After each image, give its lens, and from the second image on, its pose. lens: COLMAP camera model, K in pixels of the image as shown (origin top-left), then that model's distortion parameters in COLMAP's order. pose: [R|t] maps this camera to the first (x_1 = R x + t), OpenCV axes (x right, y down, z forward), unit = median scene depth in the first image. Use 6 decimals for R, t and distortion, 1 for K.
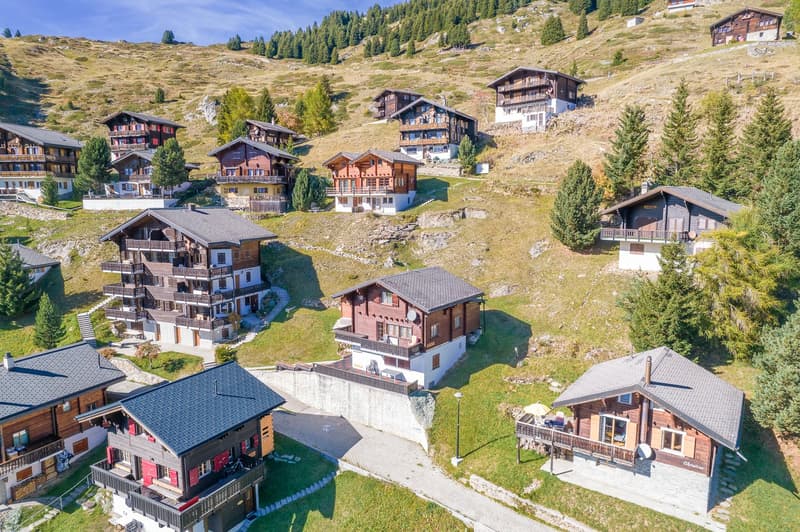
lens RADIAL K [[515.4, 0, 400.0], [0, 515.4, 266.0], [0, 0, 1]] dist [-0.058227, 0.065776]
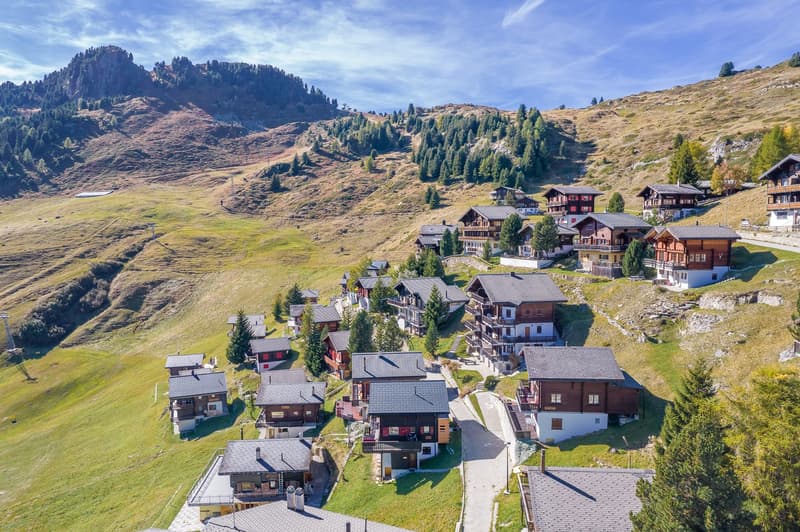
lens RADIAL K [[515.4, 0, 400.0], [0, 515.4, 266.0], [0, 0, 1]] dist [-0.058227, 0.065776]
pose [[0.502658, 0.056469, -0.862639, 0.461837], [-0.103388, 0.994629, 0.004865, -0.078362], [0.858281, 0.086741, 0.505797, 0.015566]]
